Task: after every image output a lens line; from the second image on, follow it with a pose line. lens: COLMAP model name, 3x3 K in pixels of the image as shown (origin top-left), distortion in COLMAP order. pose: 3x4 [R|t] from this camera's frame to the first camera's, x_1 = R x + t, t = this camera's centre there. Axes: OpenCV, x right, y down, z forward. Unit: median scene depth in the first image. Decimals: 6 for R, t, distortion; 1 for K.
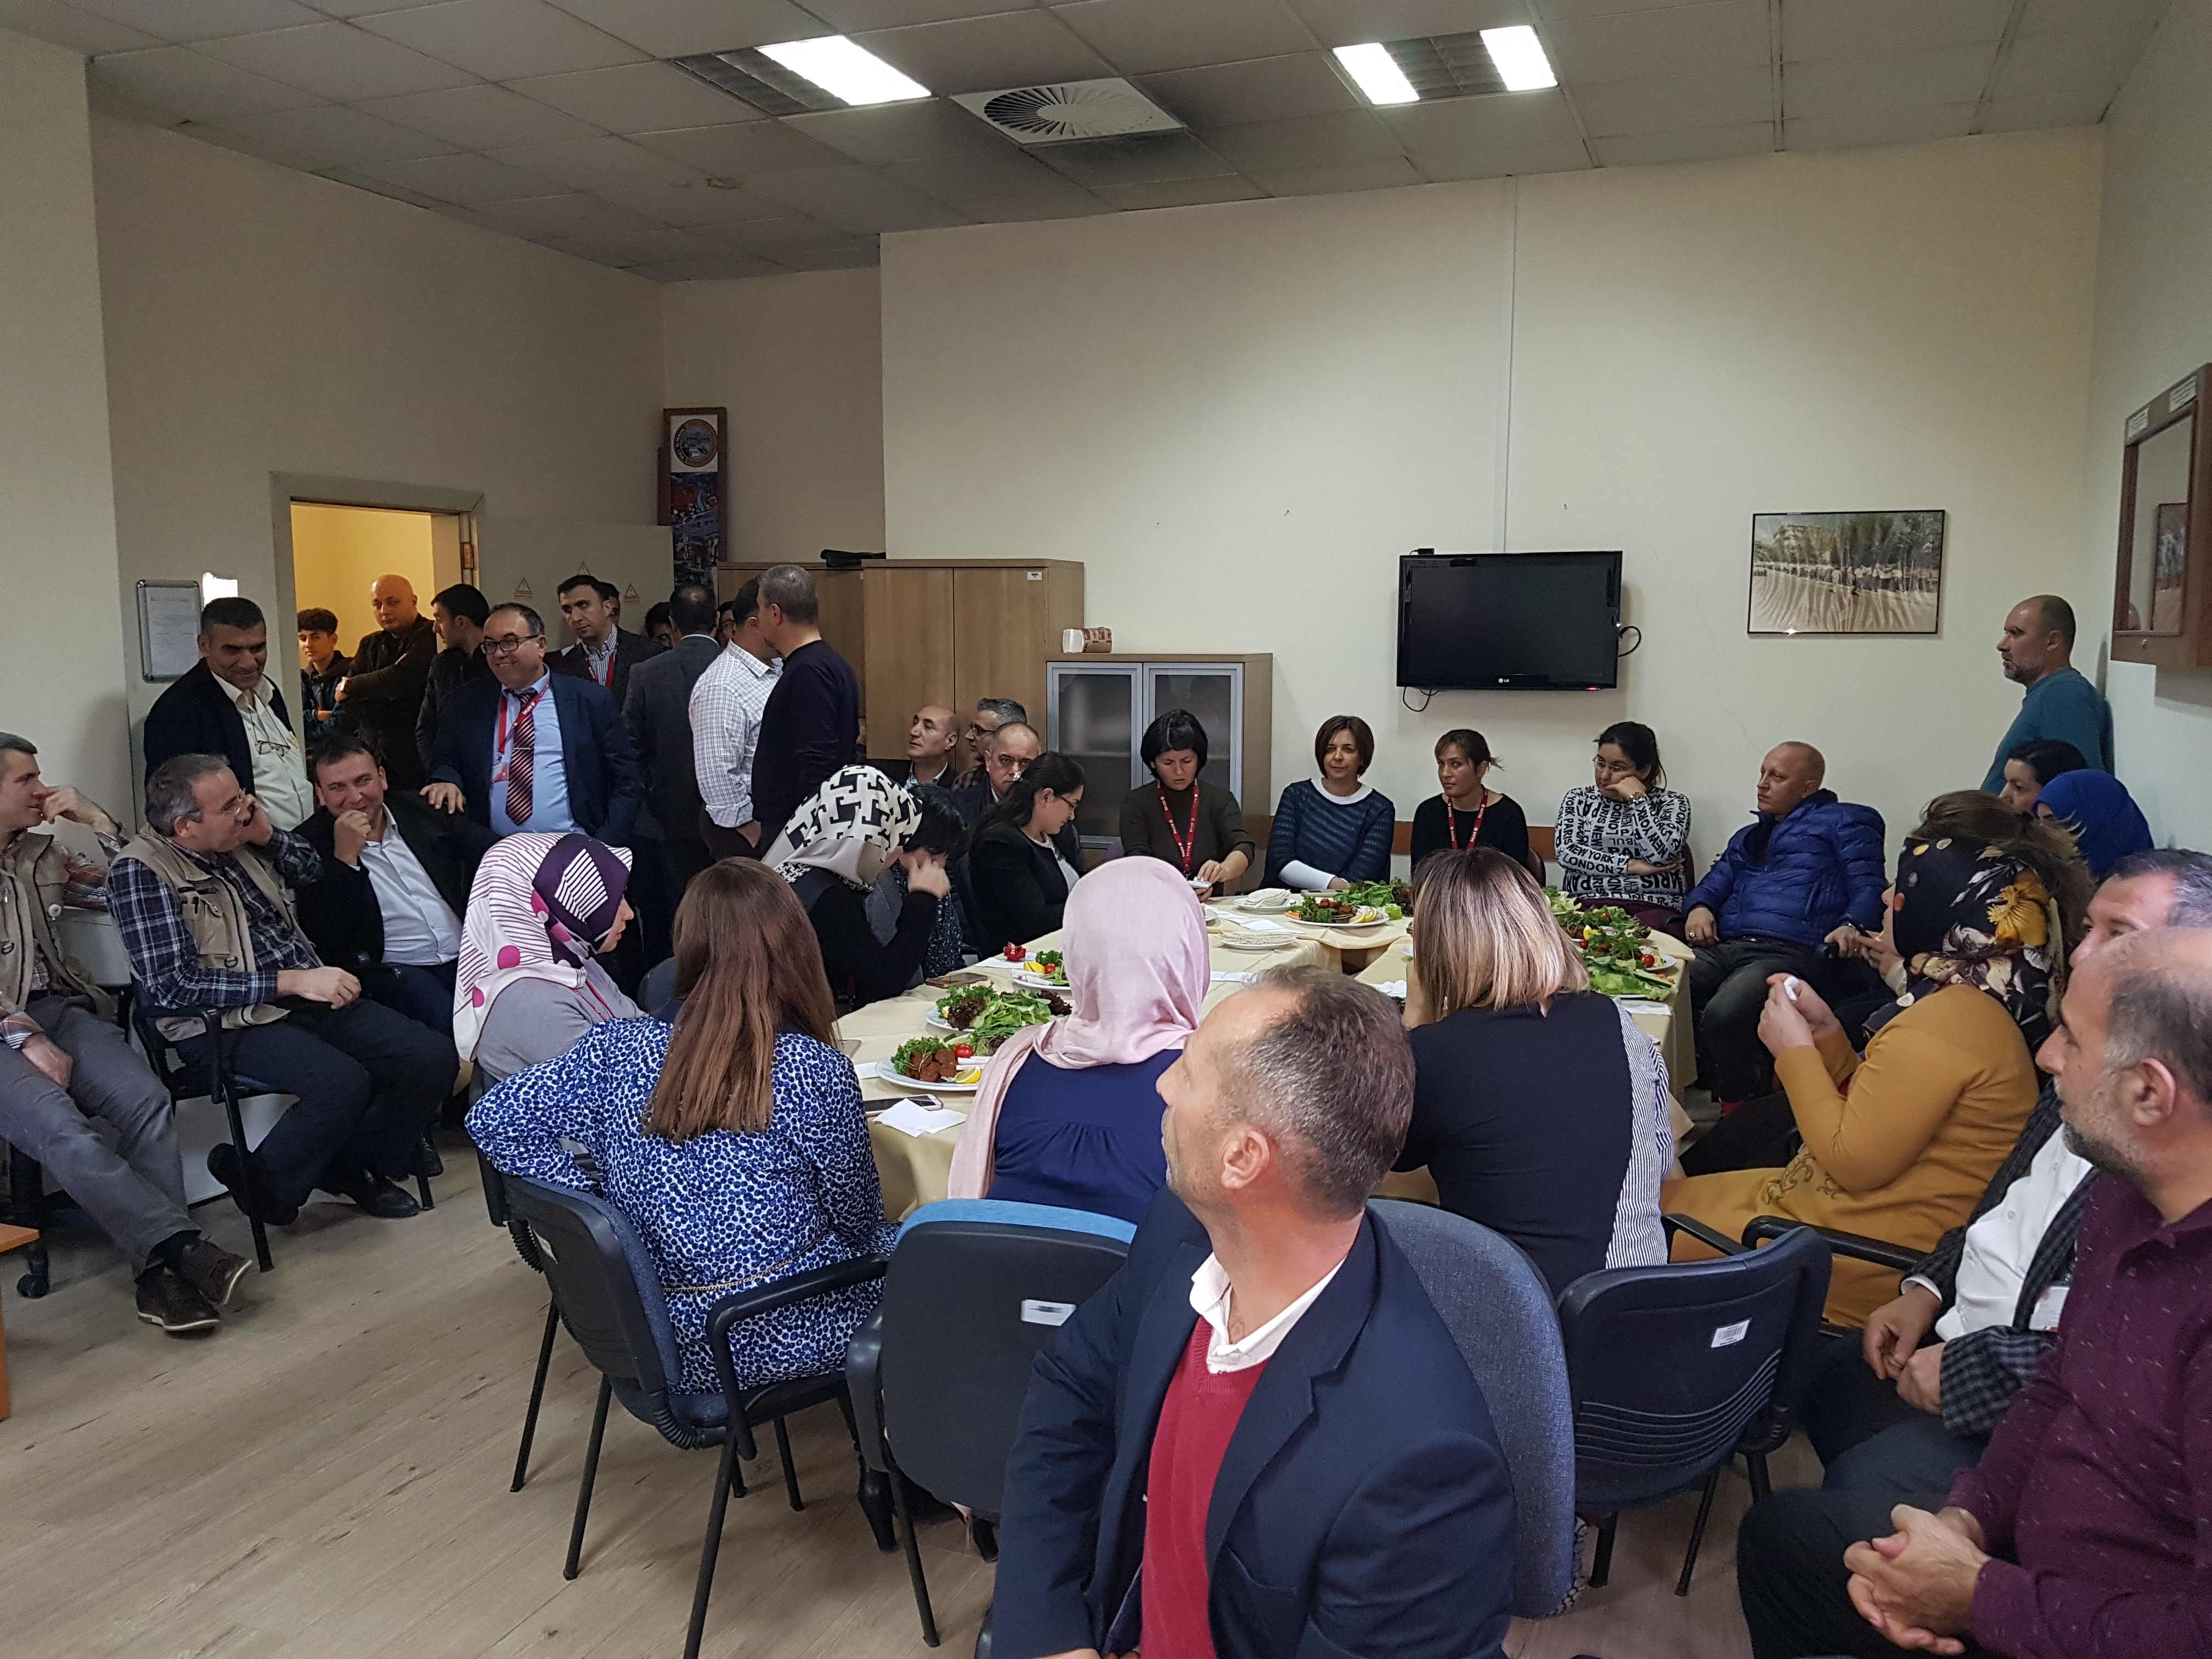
lens RADIAL K [[1688.7, 0, 1106.2], [0, 1688.7, 828.8], [0, 0, 1]] dist [0.035747, -0.032043]
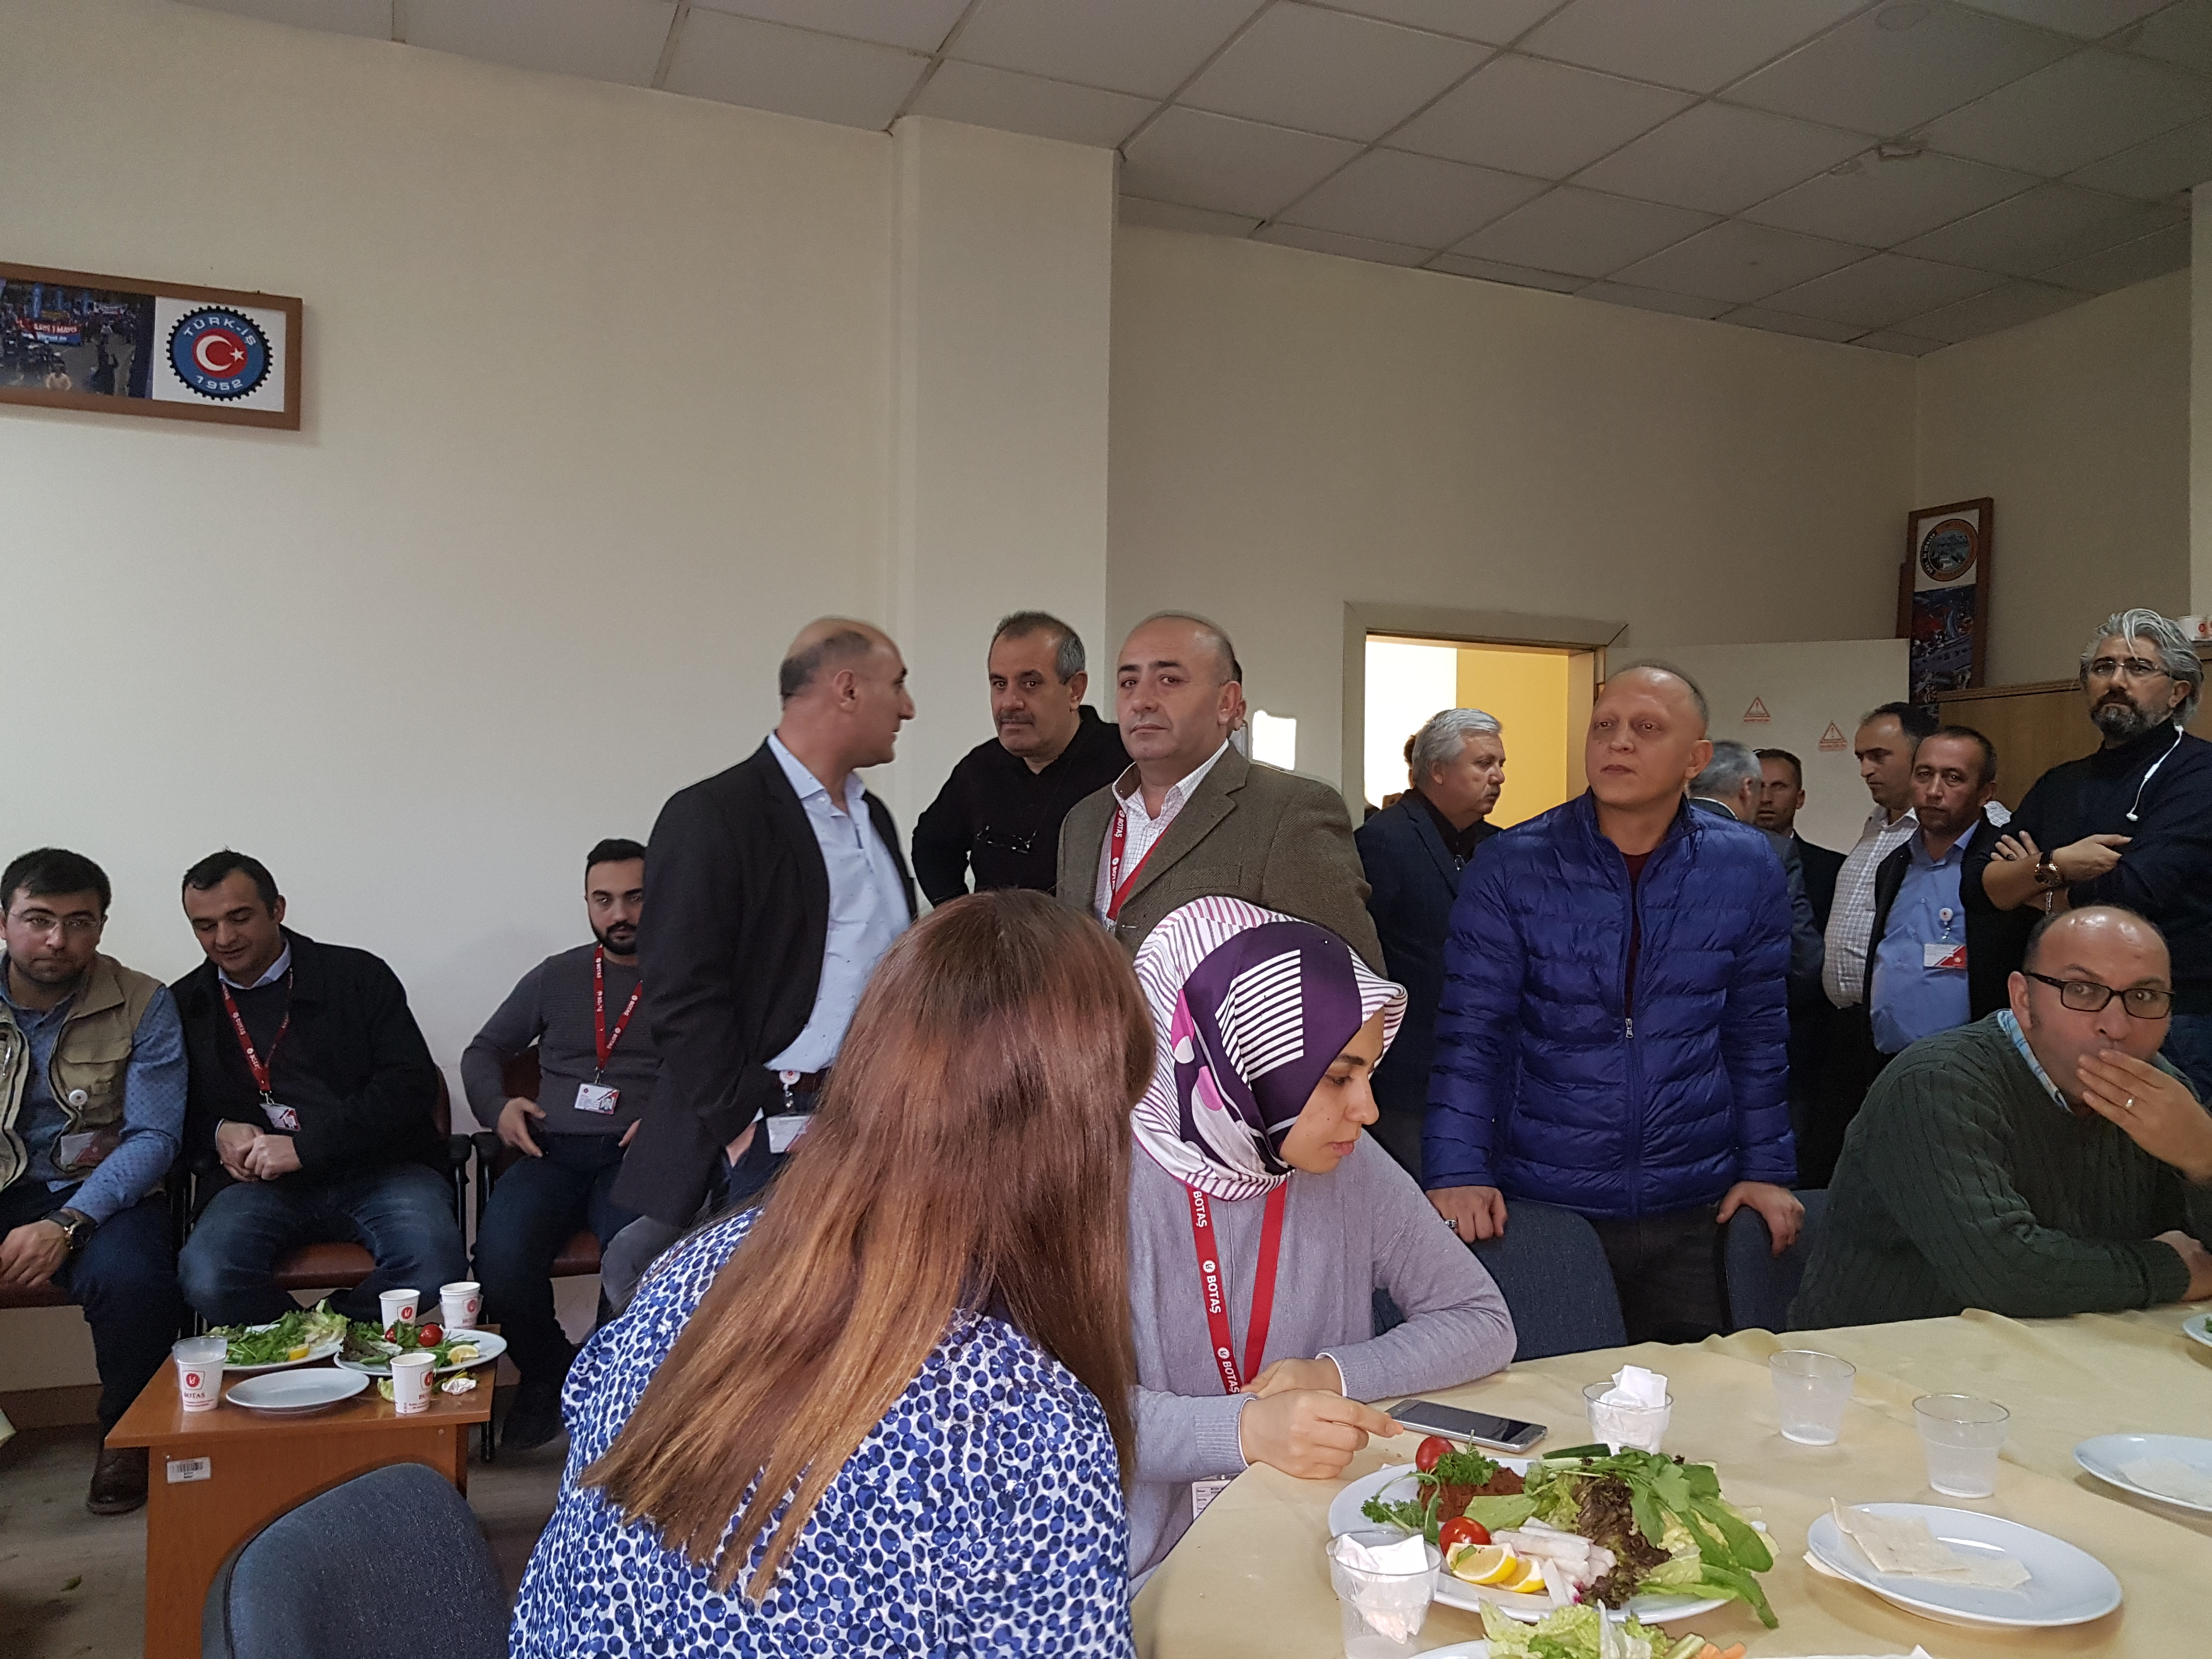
lens RADIAL K [[1688.7, 0, 1109.1], [0, 1688.7, 833.5], [0, 0, 1]] dist [0.035747, -0.032043]
pose [[0.693738, 0.014700, -0.720077, 0.044774], [-0.102794, 0.991577, -0.078792, -0.004801], [0.712854, 0.128681, 0.689406, 0.227740]]
